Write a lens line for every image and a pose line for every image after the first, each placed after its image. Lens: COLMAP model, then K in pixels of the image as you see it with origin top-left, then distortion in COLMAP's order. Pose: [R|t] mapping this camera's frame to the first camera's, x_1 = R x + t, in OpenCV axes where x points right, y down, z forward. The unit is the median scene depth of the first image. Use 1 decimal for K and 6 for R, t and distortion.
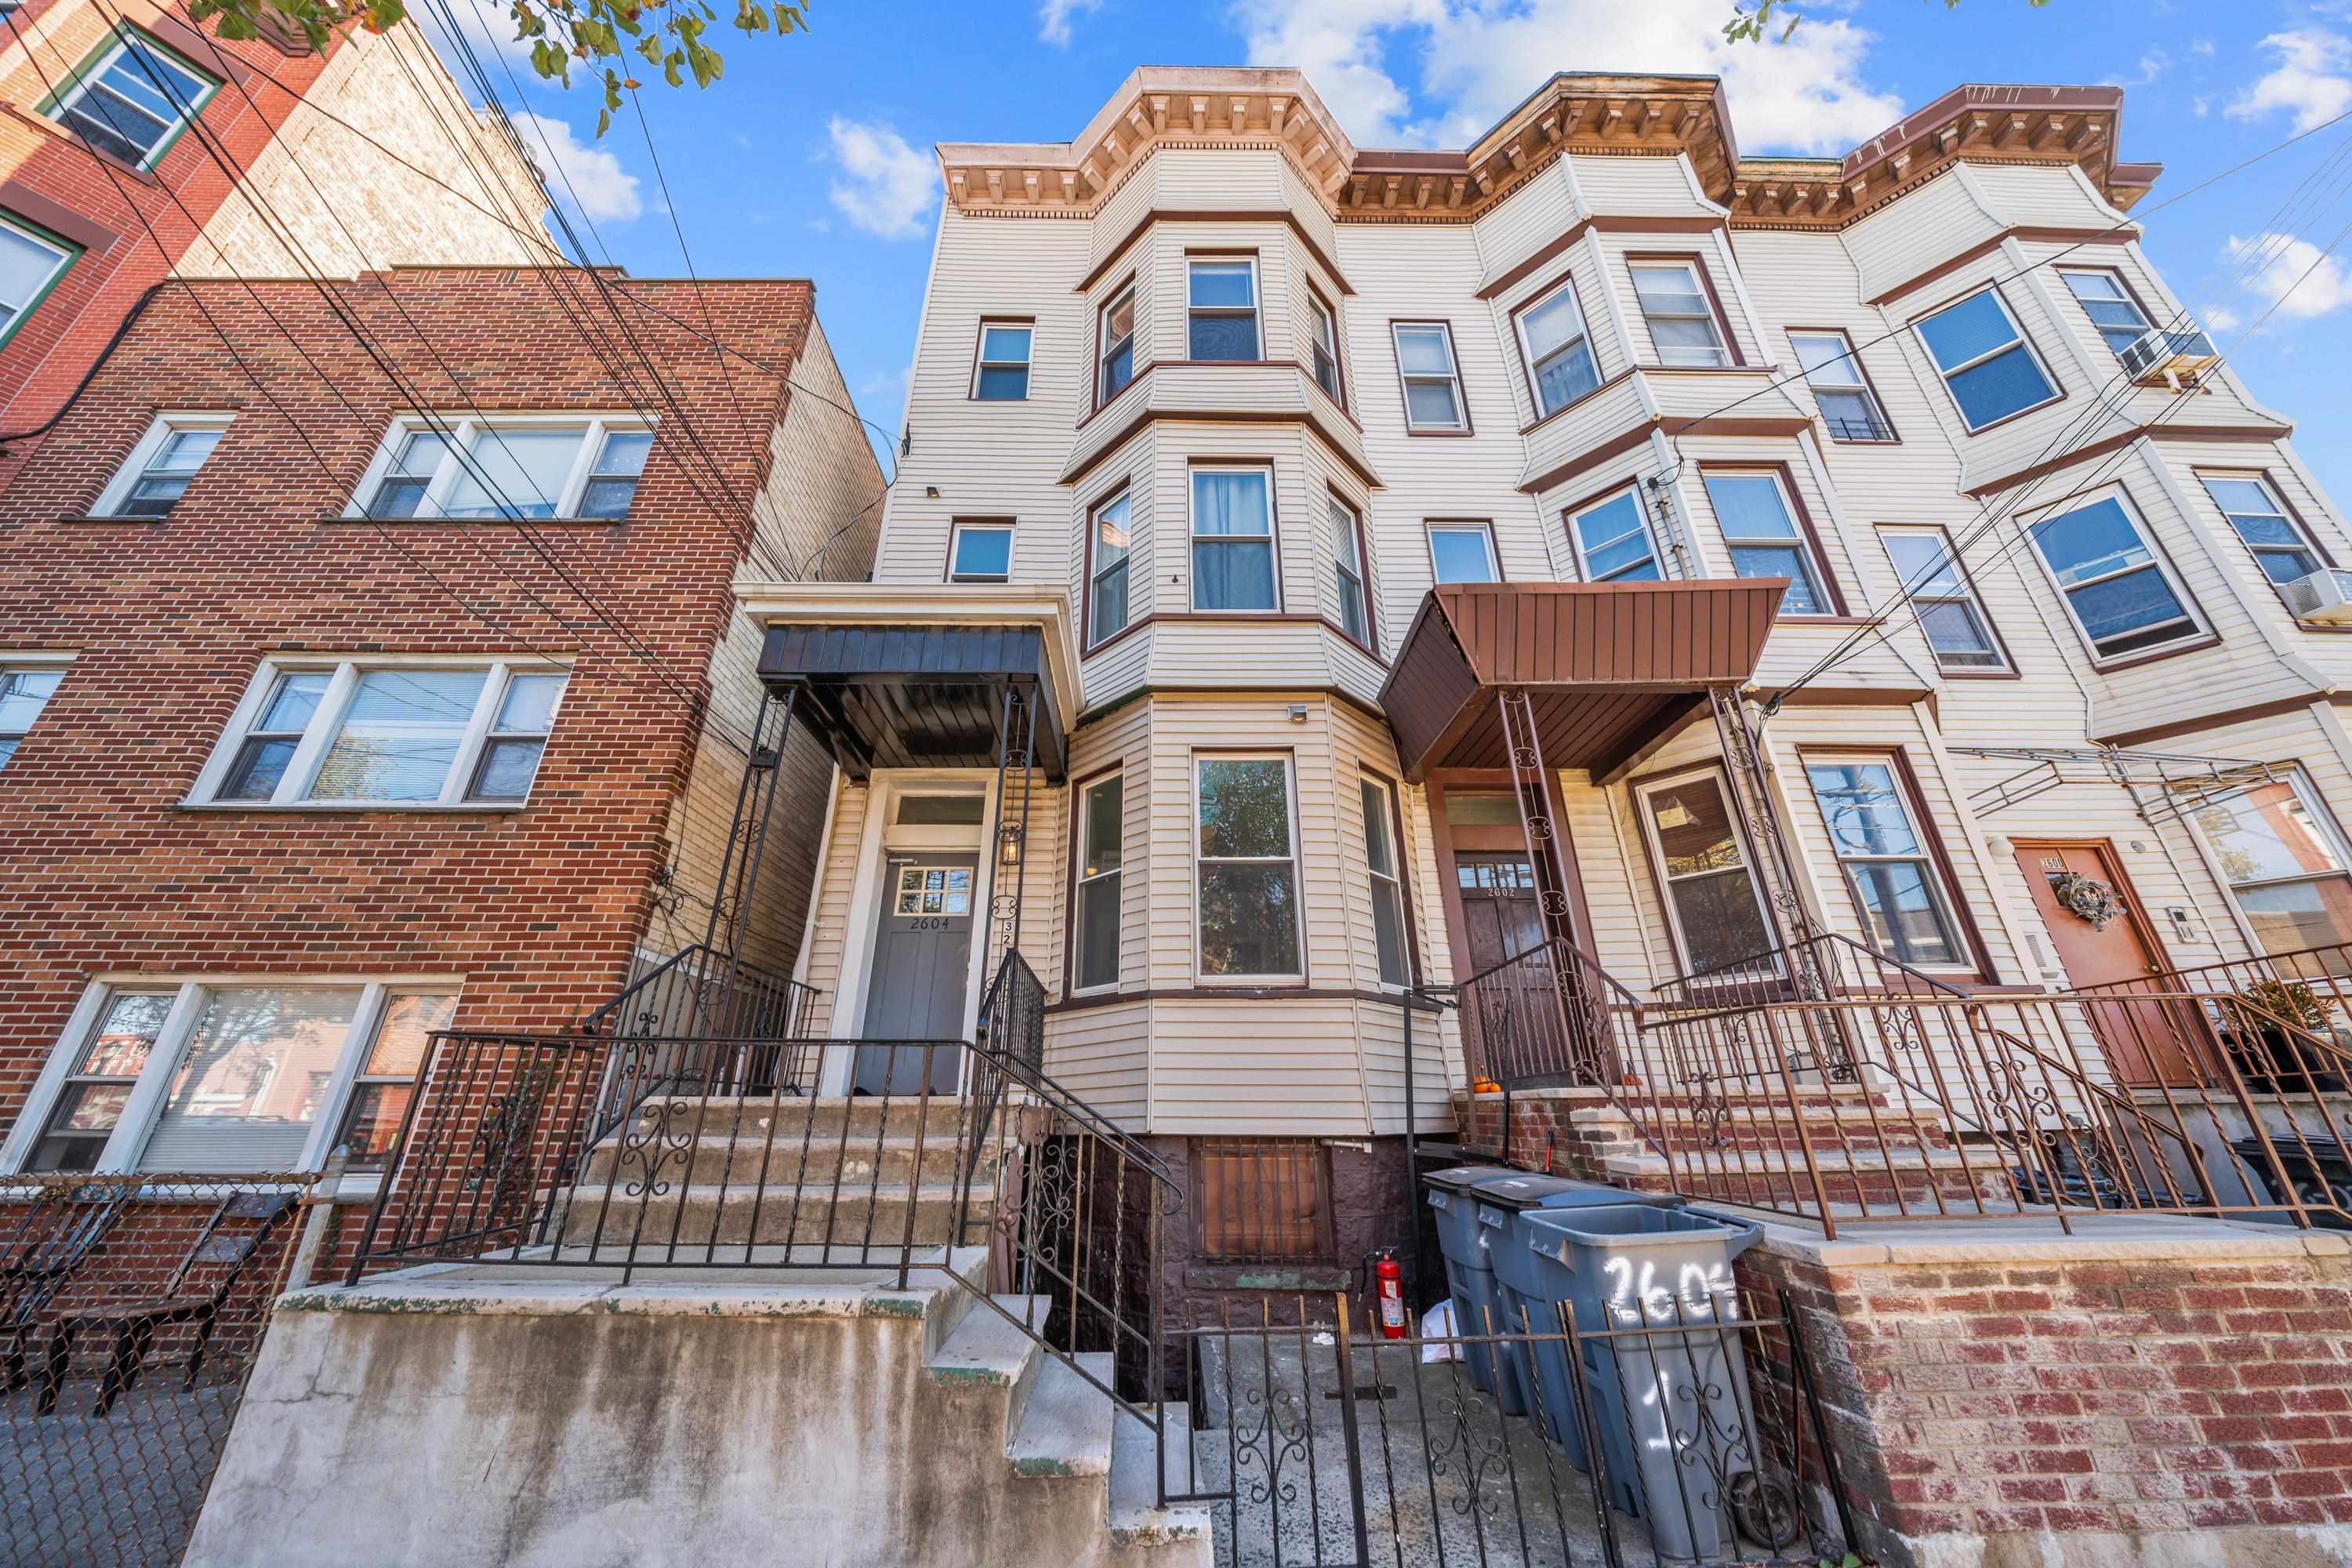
lens RADIAL K [[801.6, 0, 1169.2], [0, 801.6, 768.8], [0, 0, 1]] dist [-0.006716, 0.000333]
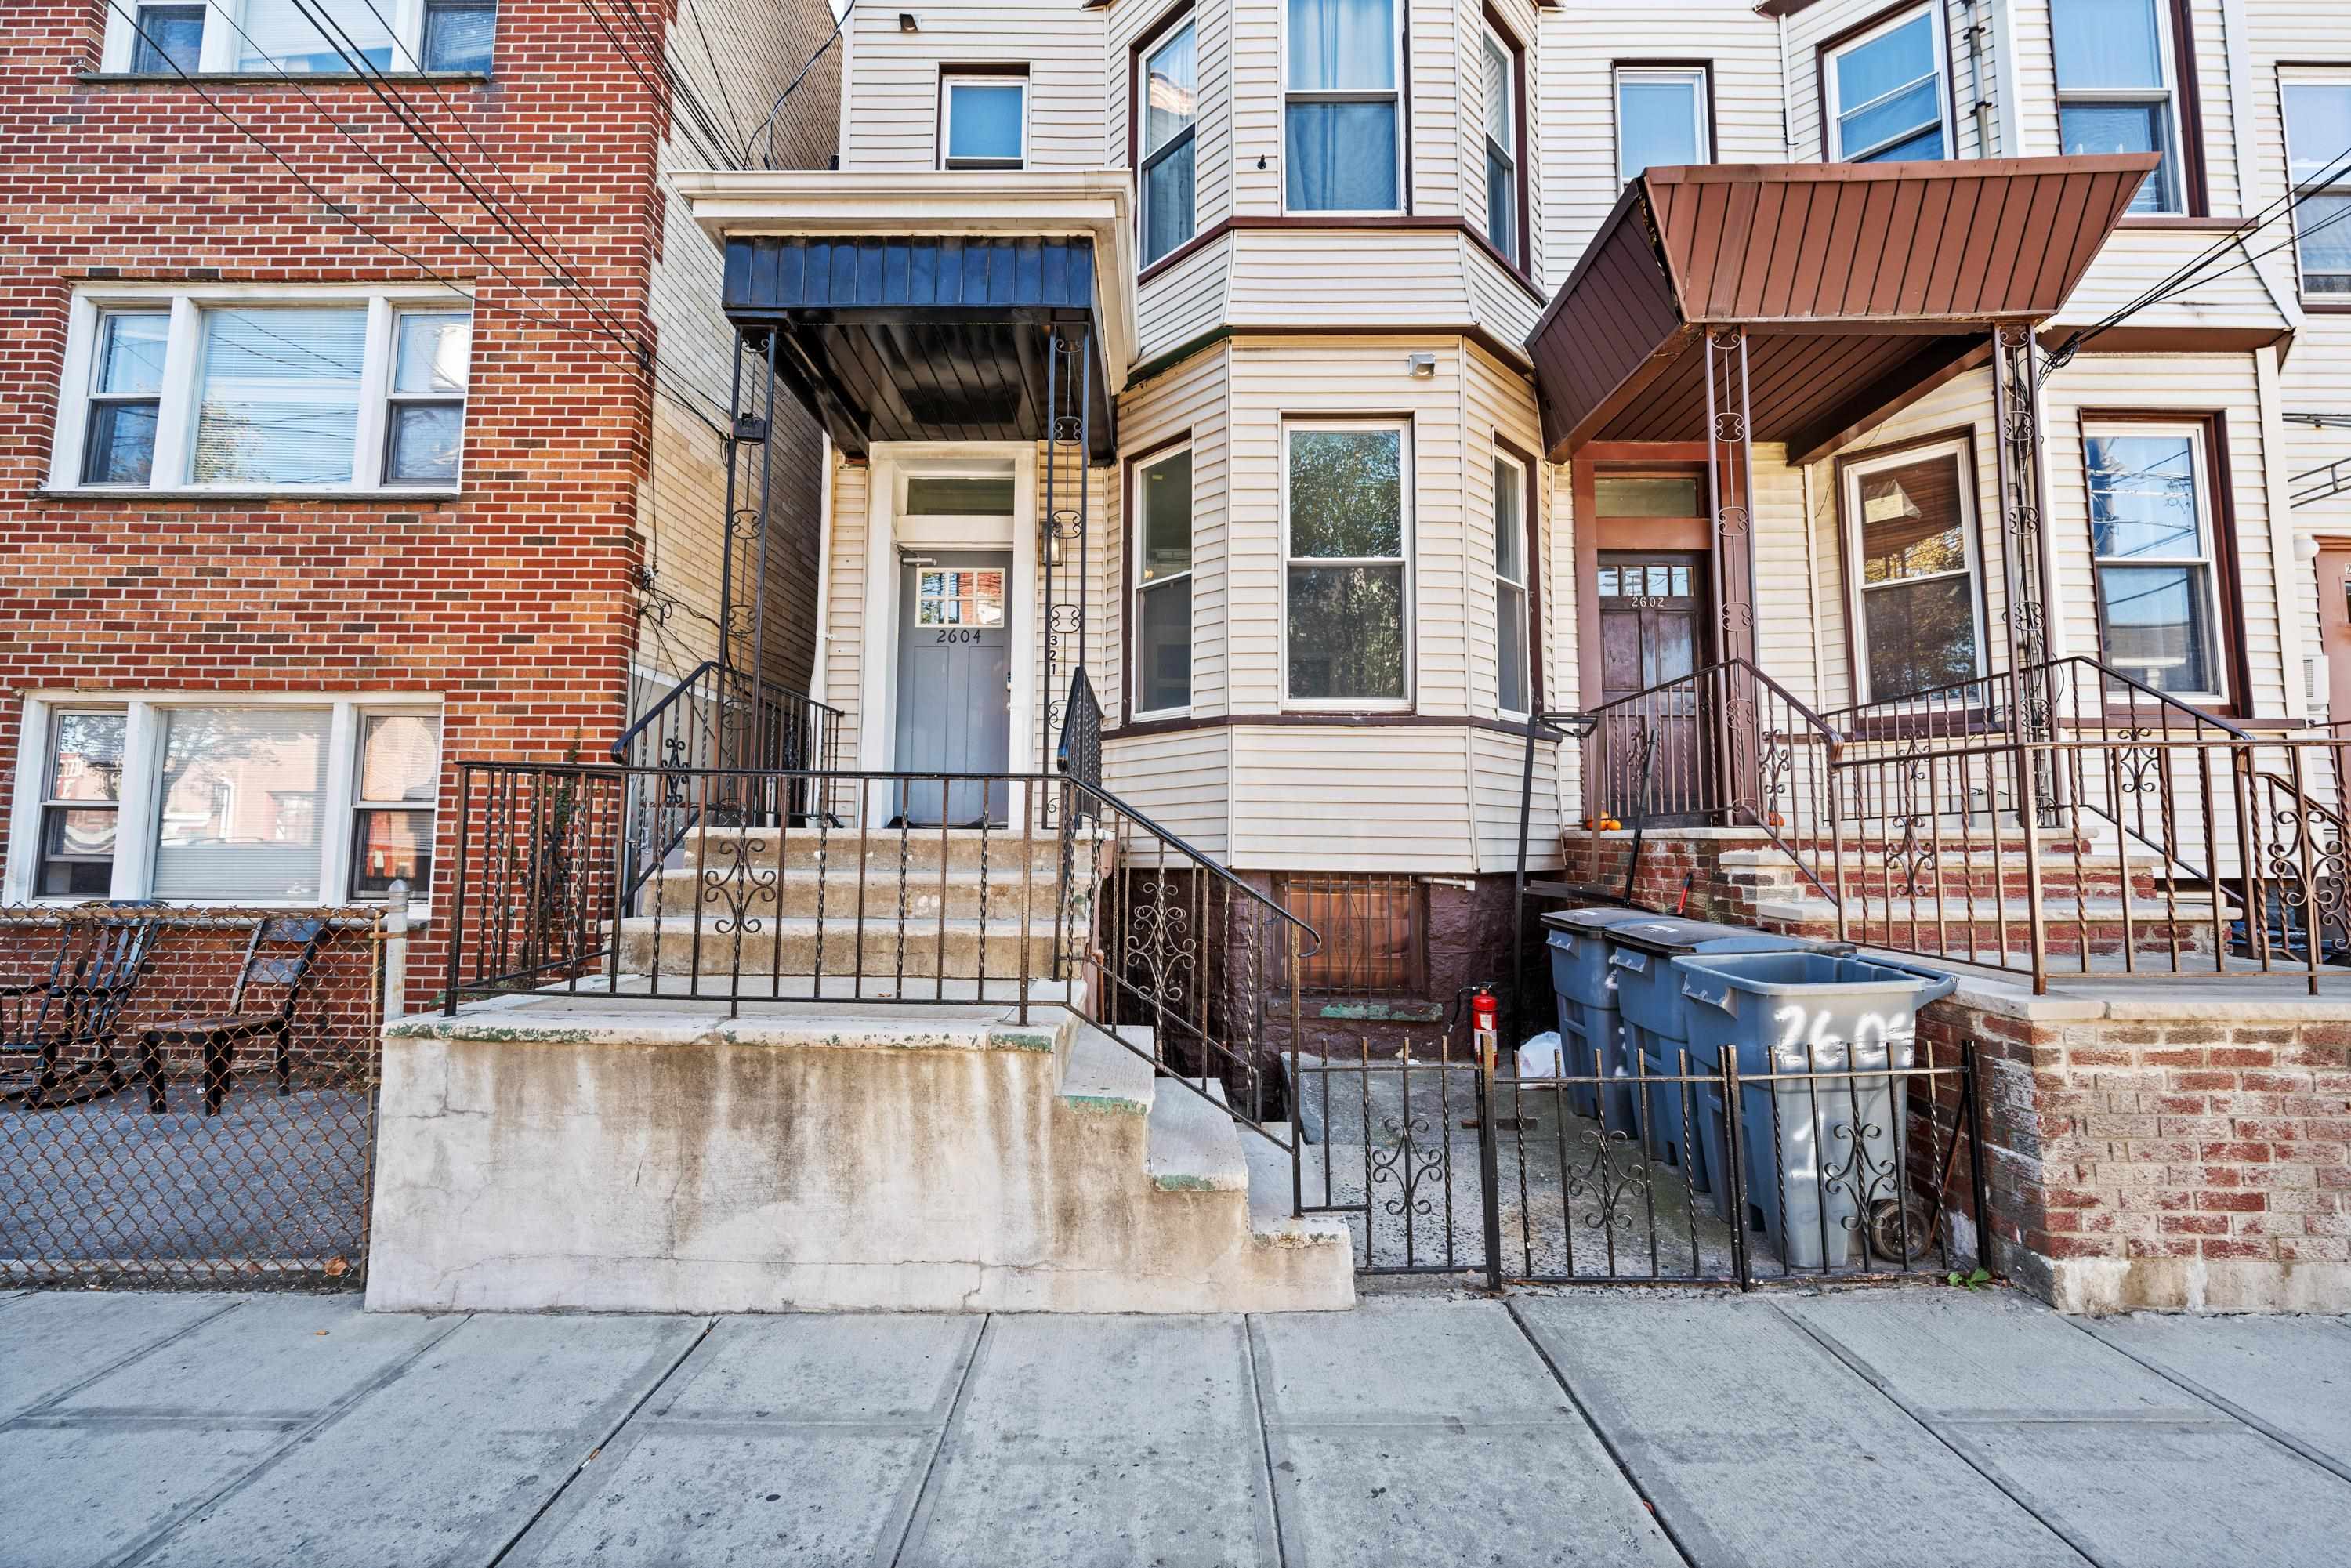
lens RADIAL K [[946.9, 0, 1166.7], [0, 946.9, 771.0], [0, 0, 1]] dist [-0.003148, 0.000311]
pose [[0.999604, 0.008912, -0.026701, -0.060135], [0.000346, 0.944590, 0.328253, 0.000076], [0.028147, -0.328133, 0.944212, 0.019737]]
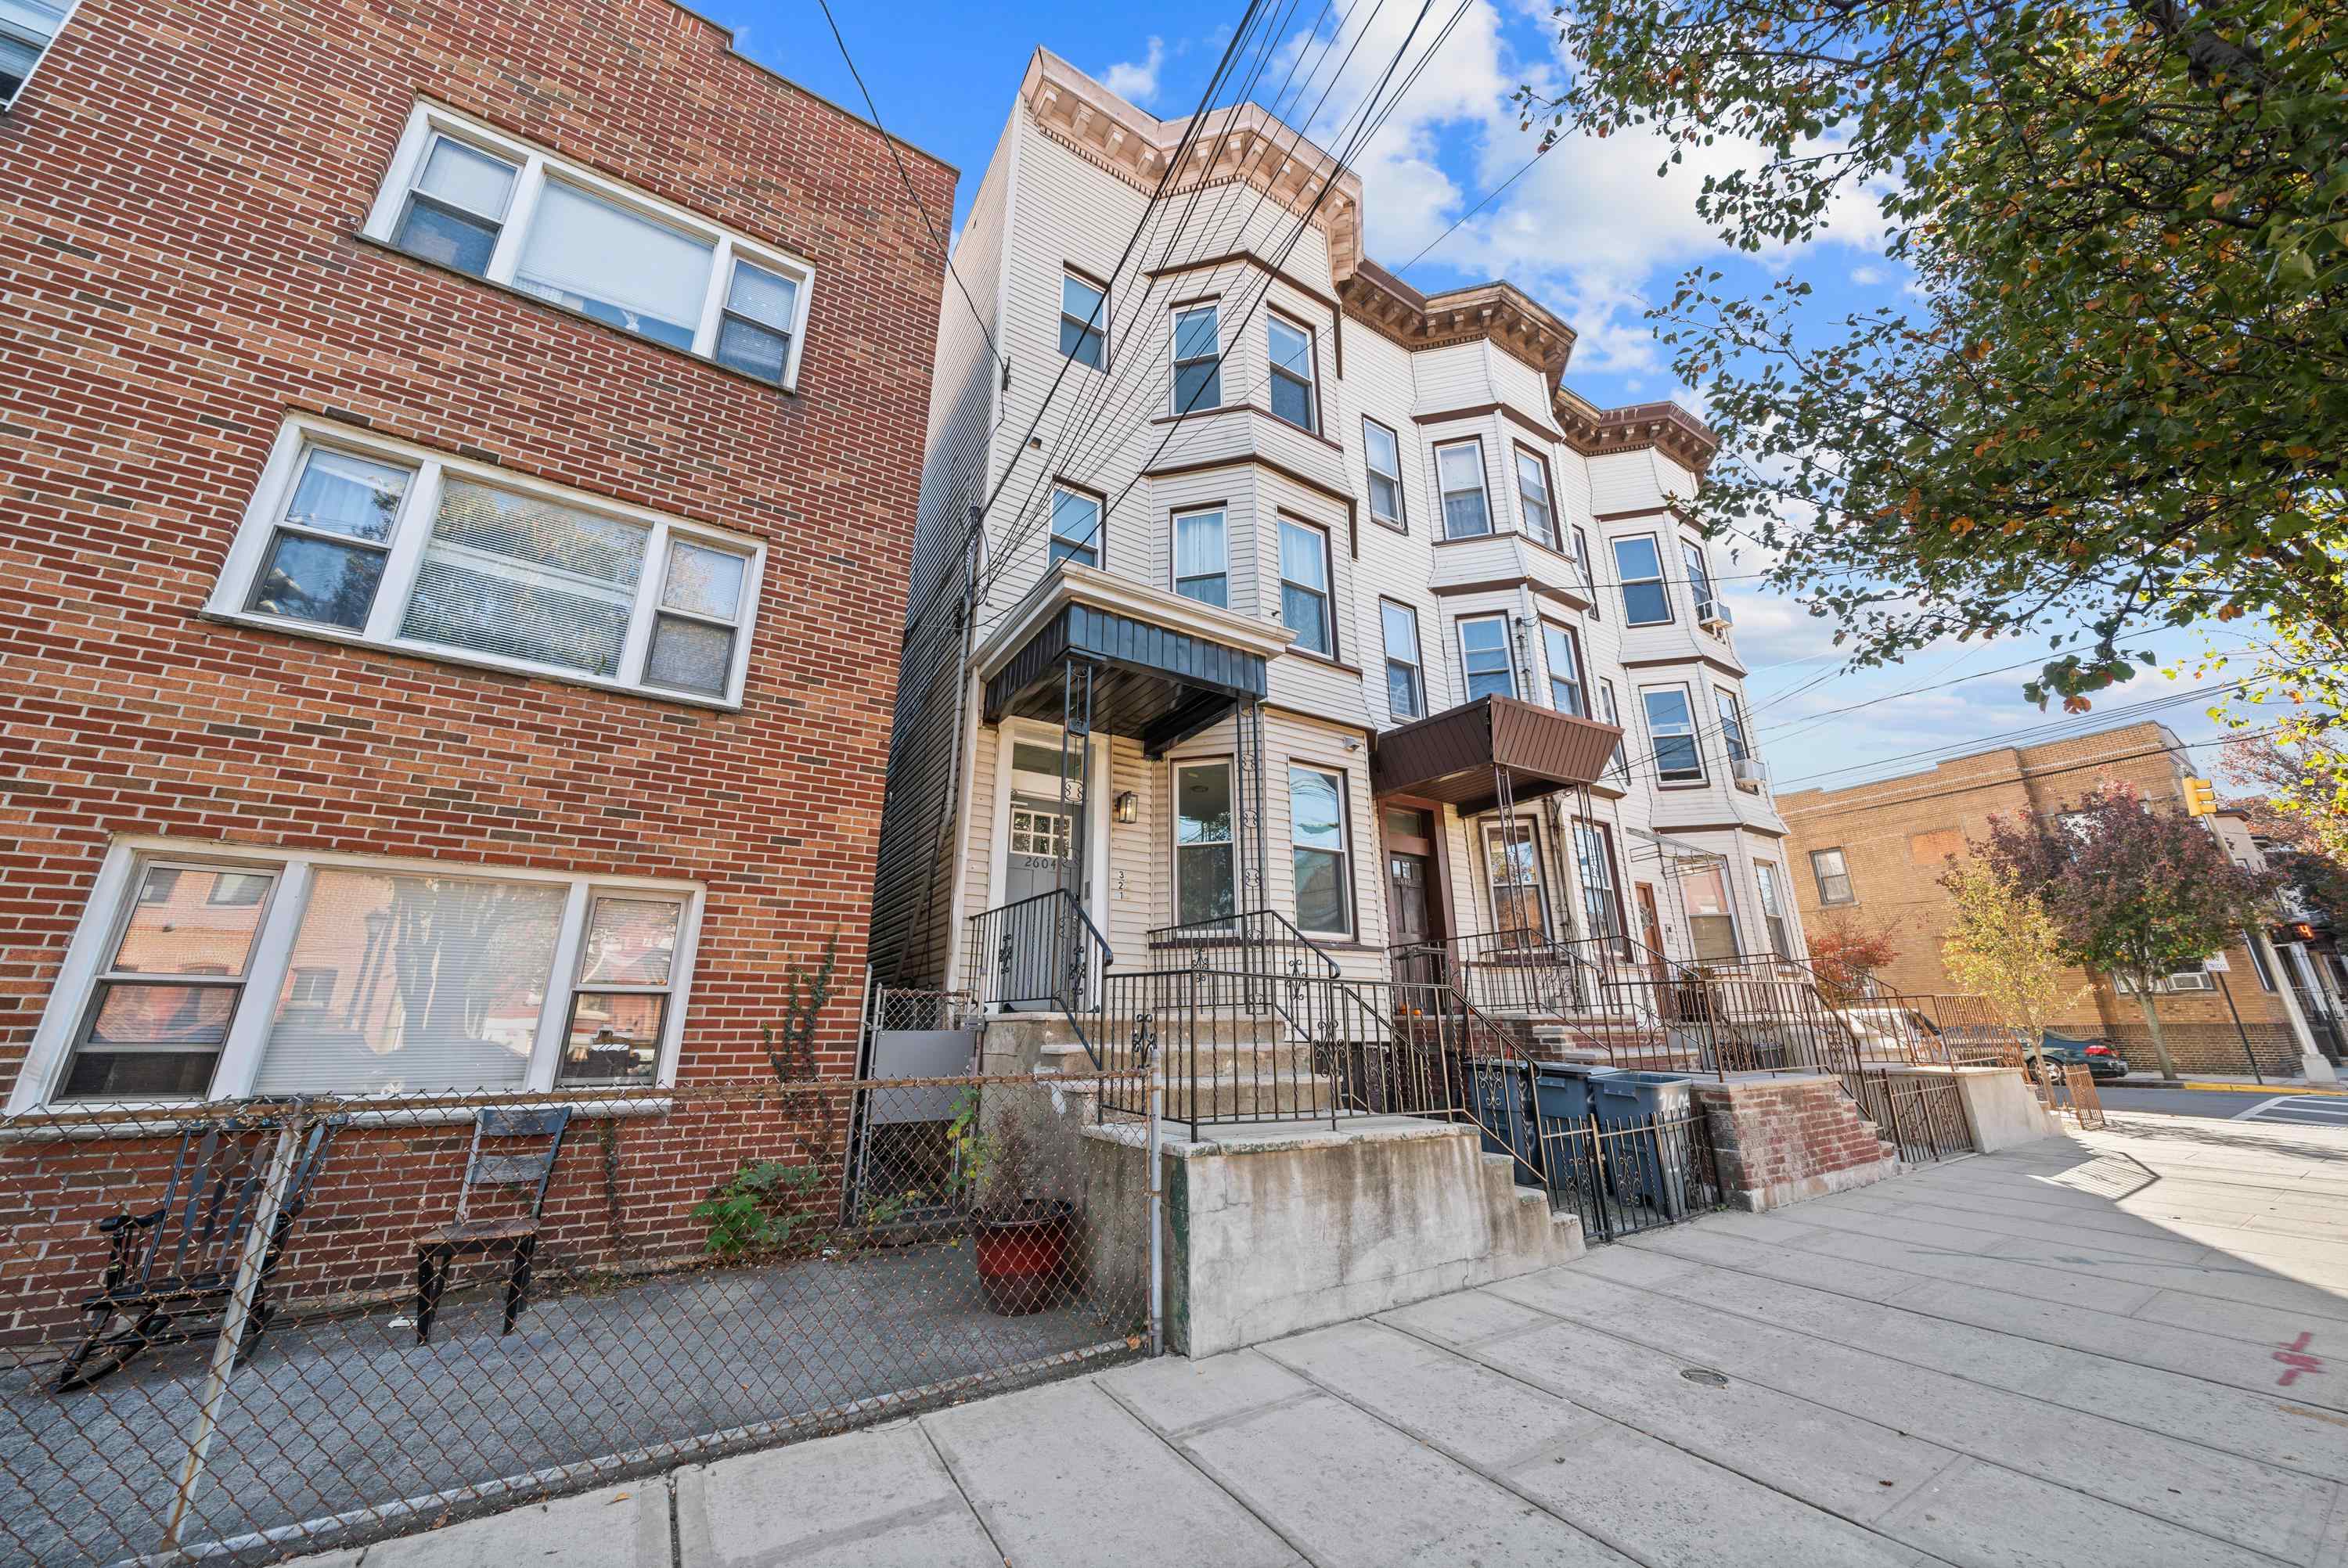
lens RADIAL K [[800.1, 0, 1201.5], [0, 800.1, 777.8], [0, 0, 1]] dist [-0.006716, 0.000333]
pose [[0.856255, 0.158287, 0.491704, -0.786877], [-0.208674, 0.976759, 0.048953, -0.029725], [-0.472528, -0.144522, 0.869385, -0.074216]]
